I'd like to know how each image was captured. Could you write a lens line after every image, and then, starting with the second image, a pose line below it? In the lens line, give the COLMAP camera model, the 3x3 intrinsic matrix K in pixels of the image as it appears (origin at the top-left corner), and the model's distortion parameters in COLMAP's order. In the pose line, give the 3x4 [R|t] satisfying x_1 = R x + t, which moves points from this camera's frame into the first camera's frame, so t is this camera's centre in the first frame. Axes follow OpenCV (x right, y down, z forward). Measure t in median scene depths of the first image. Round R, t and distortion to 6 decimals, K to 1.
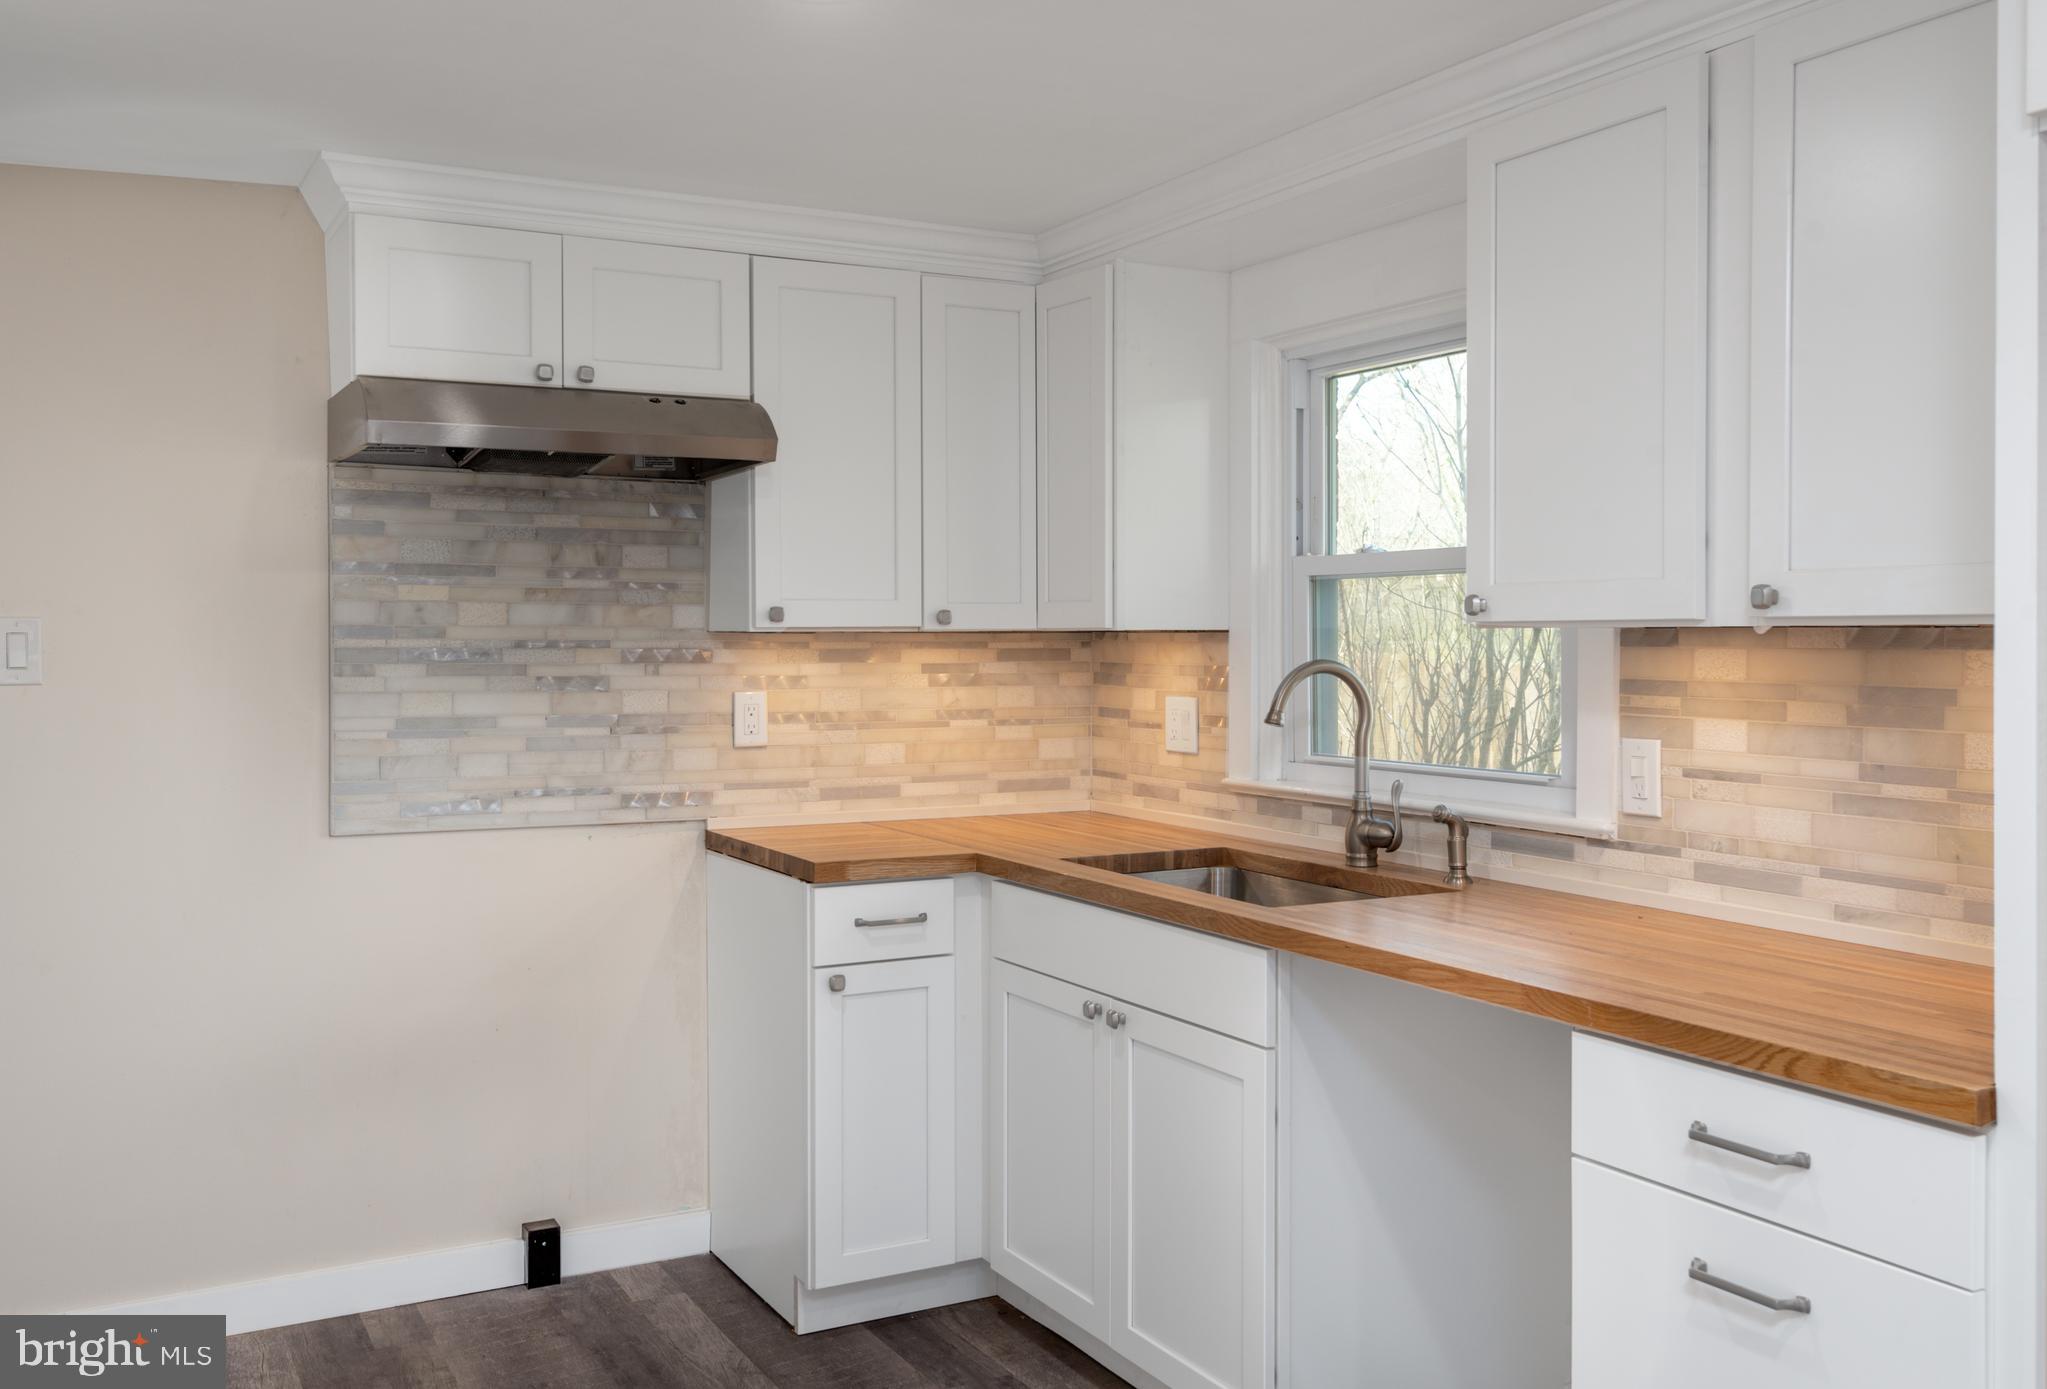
lens RADIAL K [[1834.7, 0, 1037.2], [0, 1834.7, 660.7], [0, 0, 1]] dist [0.012859, -0.006005]
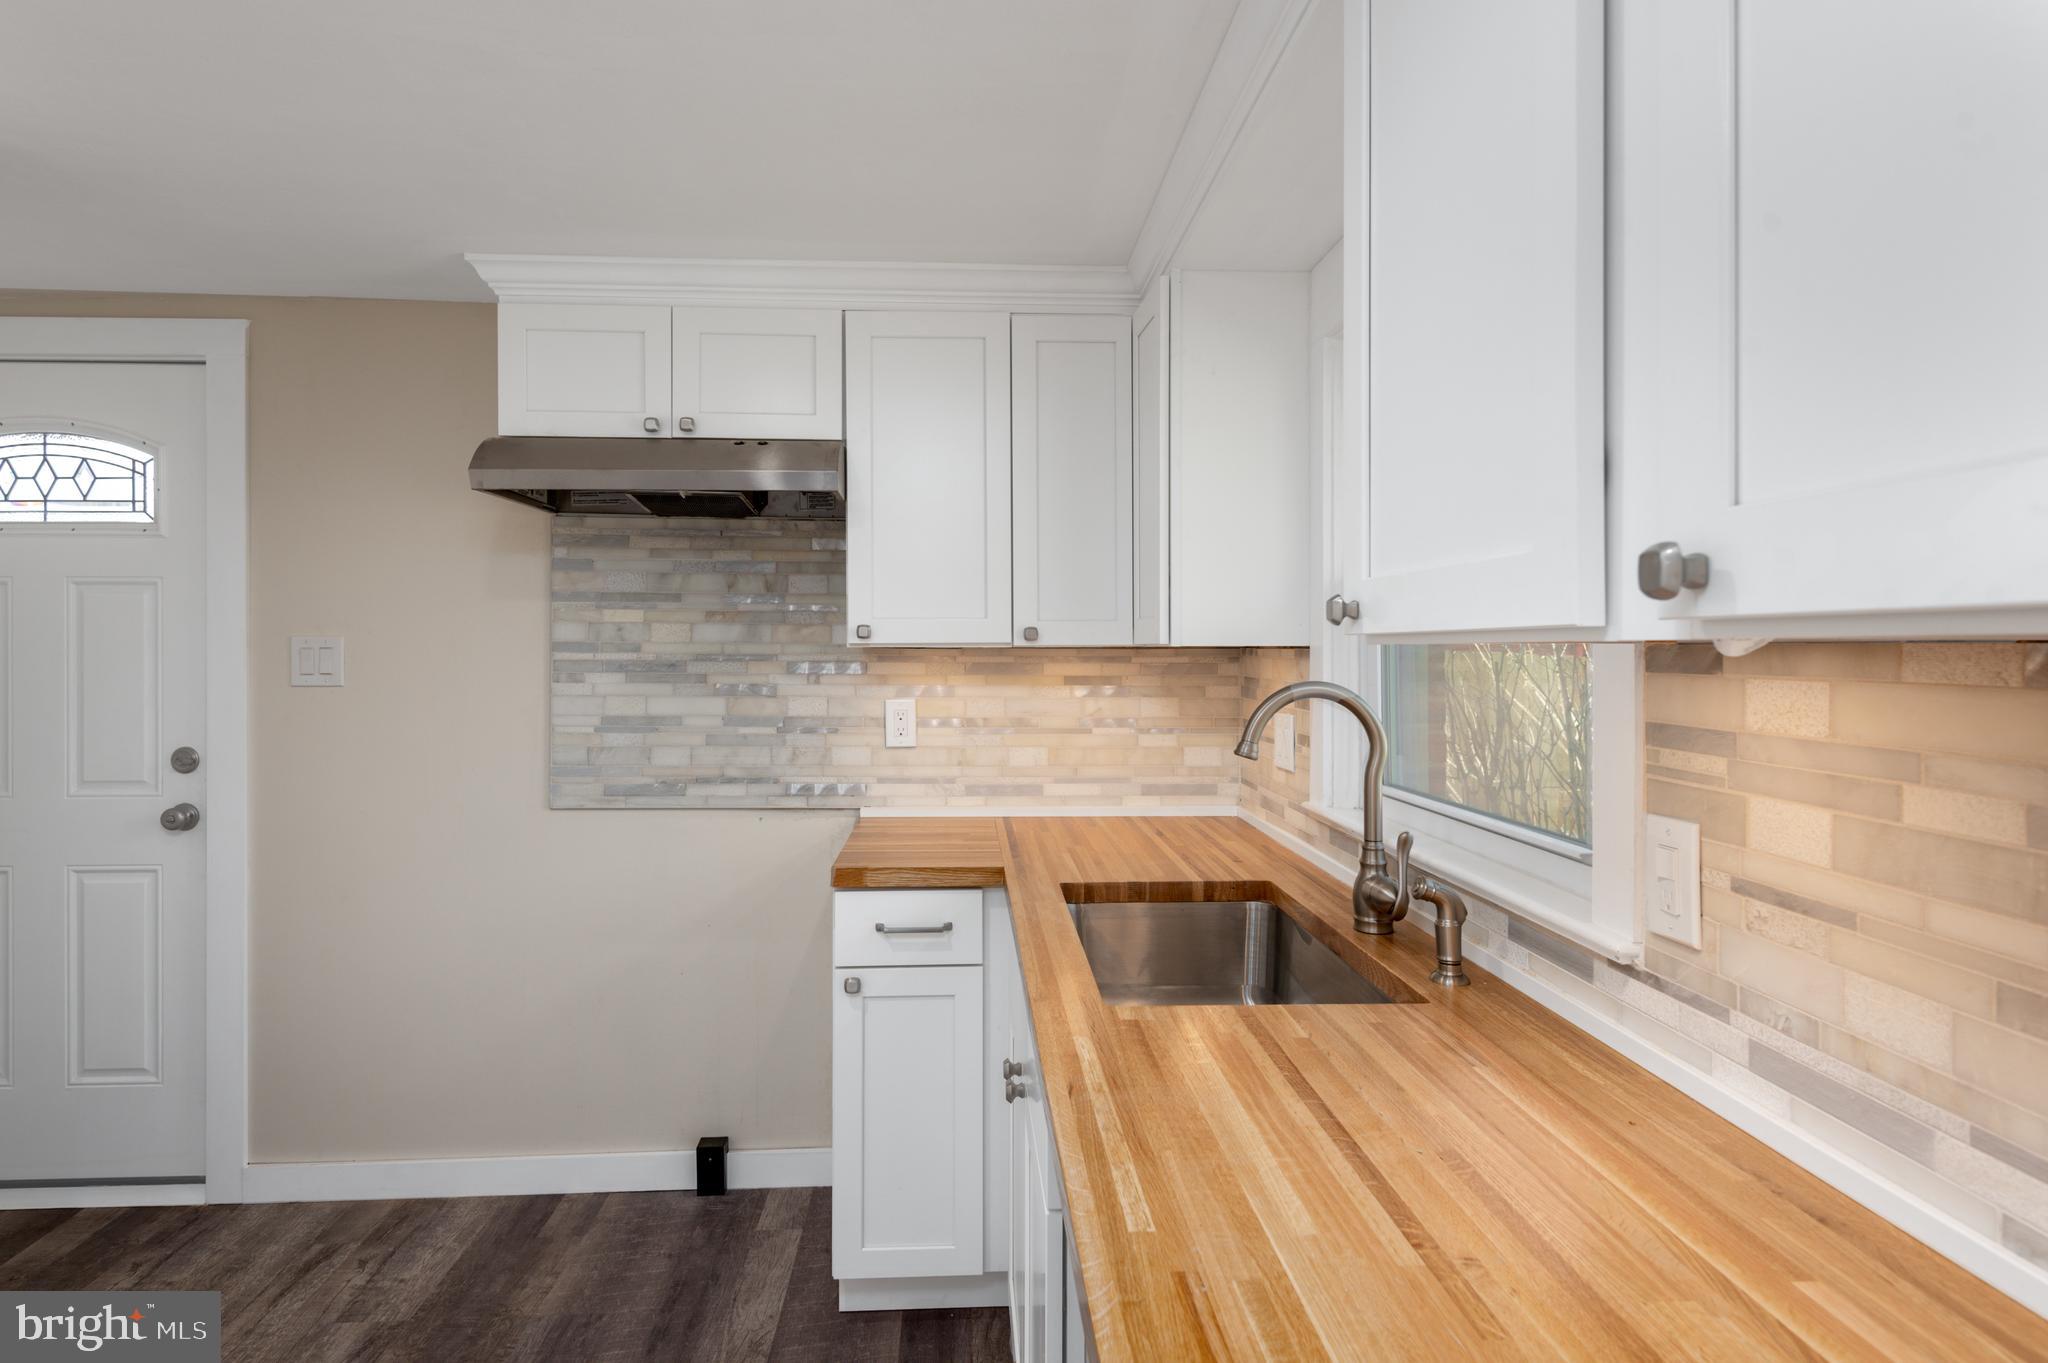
lens RADIAL K [[1110.9, 0, 1012.7], [0, 1110.9, 643.4], [0, 0, 1]] dist [0.033615, -0.022959]
pose [[0.898542, -0.000181, -0.438888, 0.235563], [-0.007997, 0.999827, -0.016785, -0.007732], [0.438815, 0.018592, 0.898385, 0.440998]]
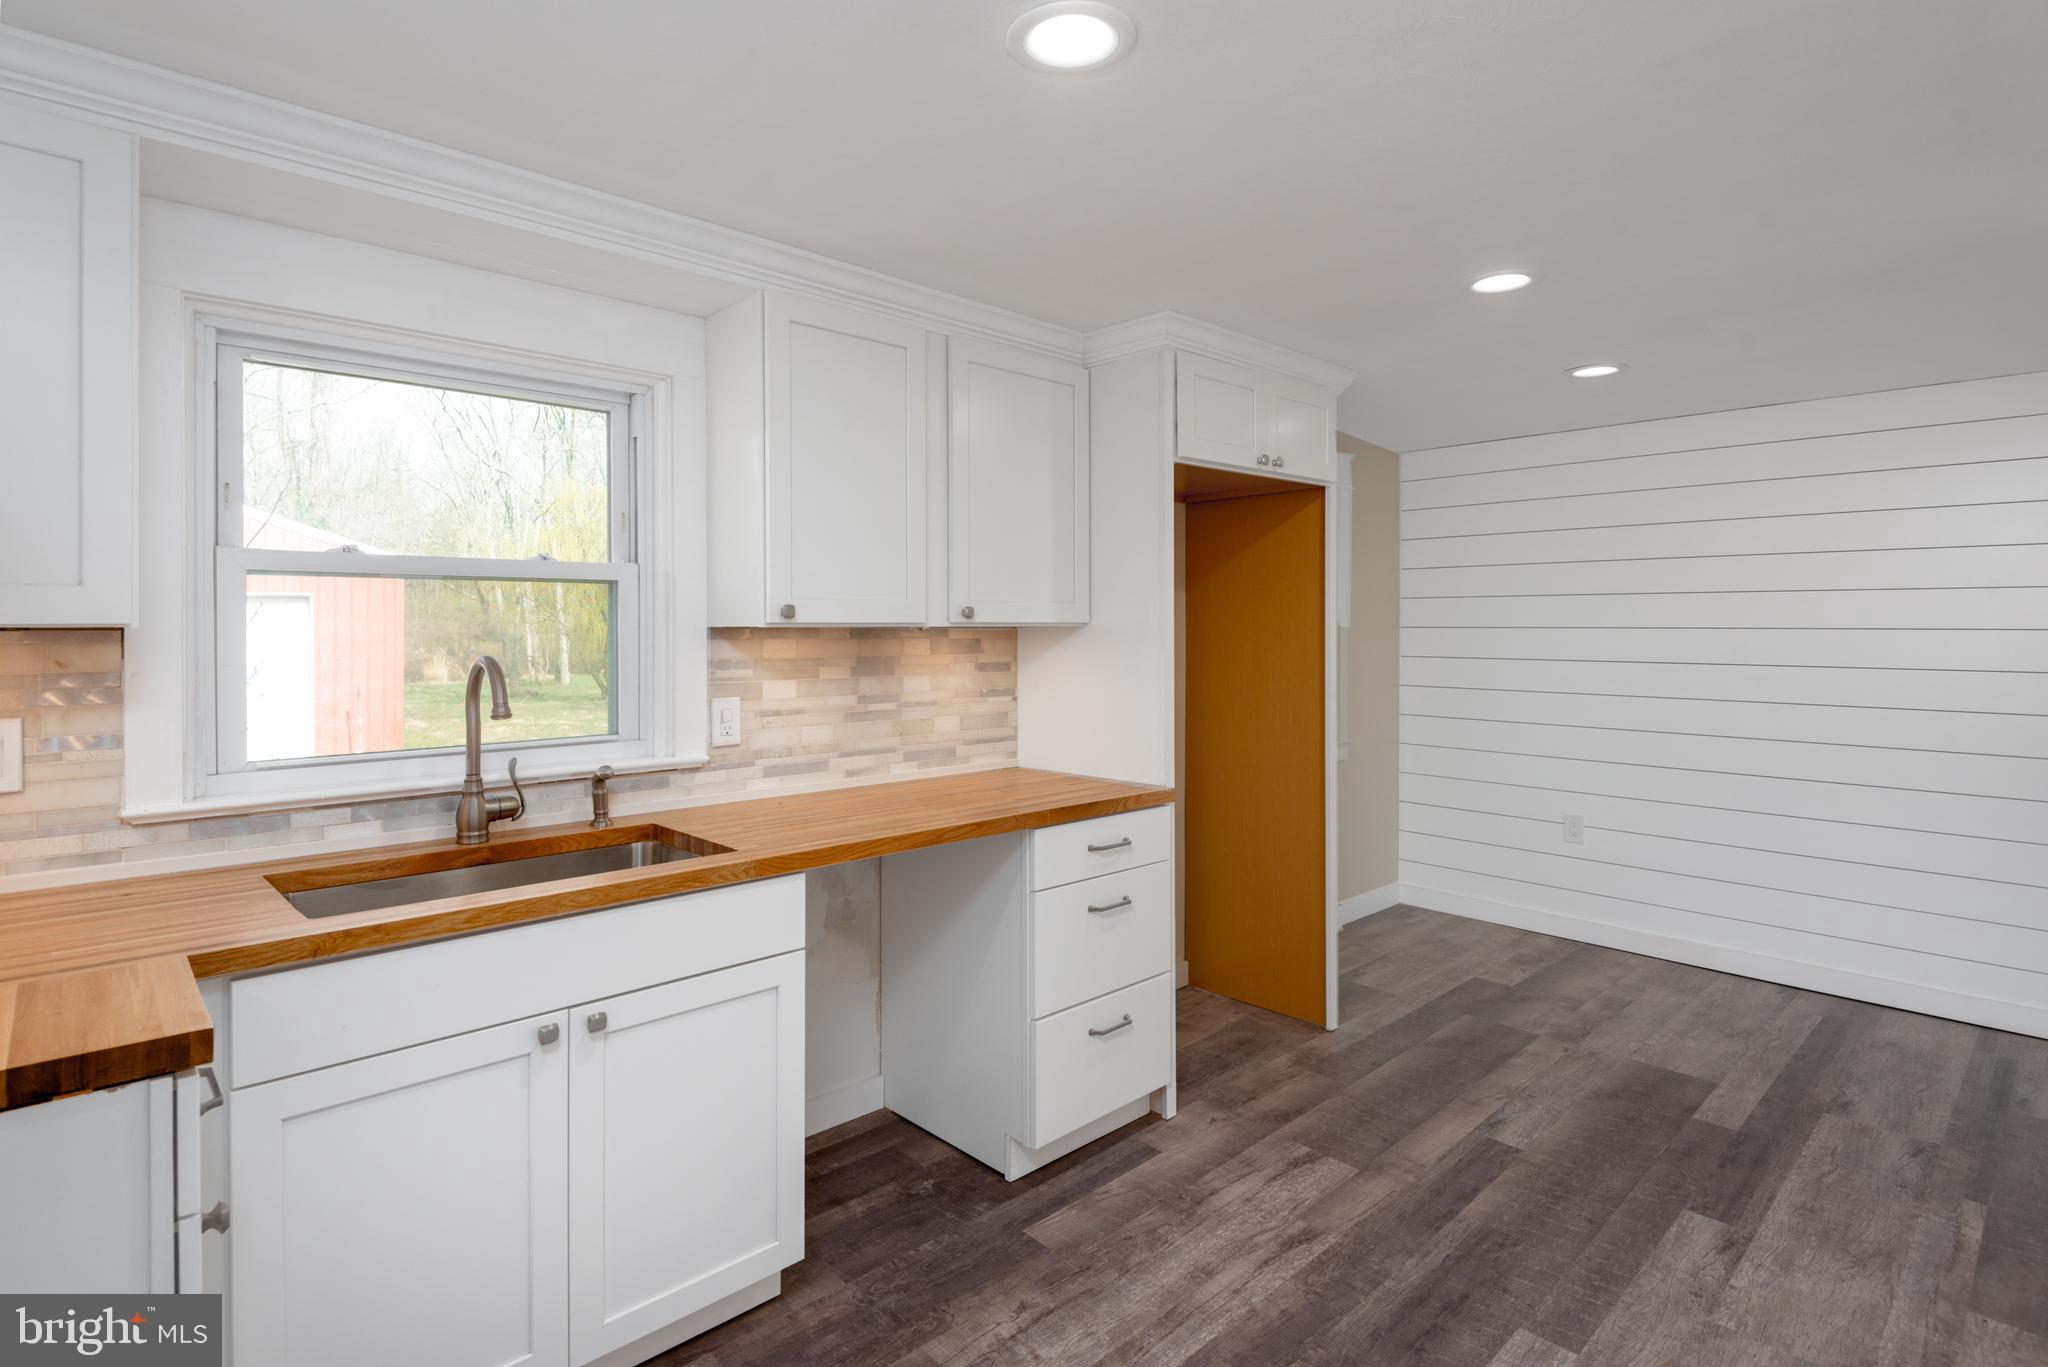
lens RADIAL K [[1014.2, 0, 1016.6], [0, 1014.2, 638.9], [0, 0, 1]] dist [0.028561, -0.030592]
pose [[-0.249317, -0.007860, 0.968390, -0.463377], [0.016387, 0.999790, 0.012334, -0.011512], [-0.968283, 0.018944, -0.249136, 0.780575]]
